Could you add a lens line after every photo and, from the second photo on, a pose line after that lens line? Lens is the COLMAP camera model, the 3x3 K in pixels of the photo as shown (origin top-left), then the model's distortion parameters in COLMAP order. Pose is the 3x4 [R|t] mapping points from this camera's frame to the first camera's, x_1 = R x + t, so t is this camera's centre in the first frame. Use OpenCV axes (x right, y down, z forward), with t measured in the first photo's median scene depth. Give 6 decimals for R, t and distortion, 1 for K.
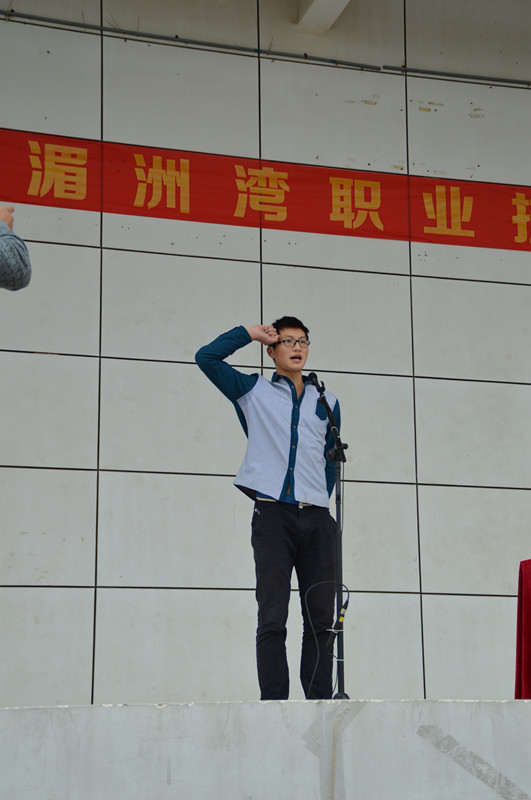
lens RADIAL K [[1464.7, 0, 265.4], [0, 1464.7, 400.4], [0, 0, 1]] dist [0.293744, 0.000000]
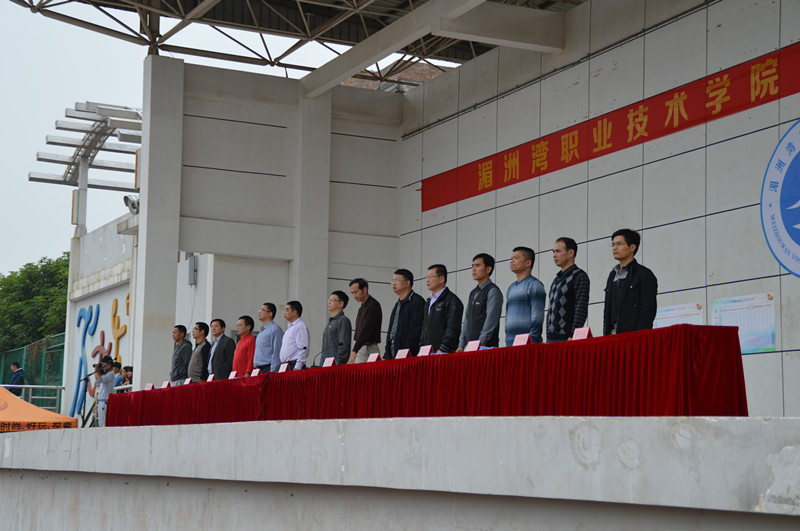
lens RADIAL K [[1464.7, 0, 400.3], [0, 1464.7, 266.1], [0, 0, 1]] dist [0.293744, 0.000000]
pose [[0.149861, -0.115496, -0.981938, 1.734049], [0.201084, 0.975957, -0.084103, 0.111406], [0.968043, -0.184848, 0.169482, 0.482134]]
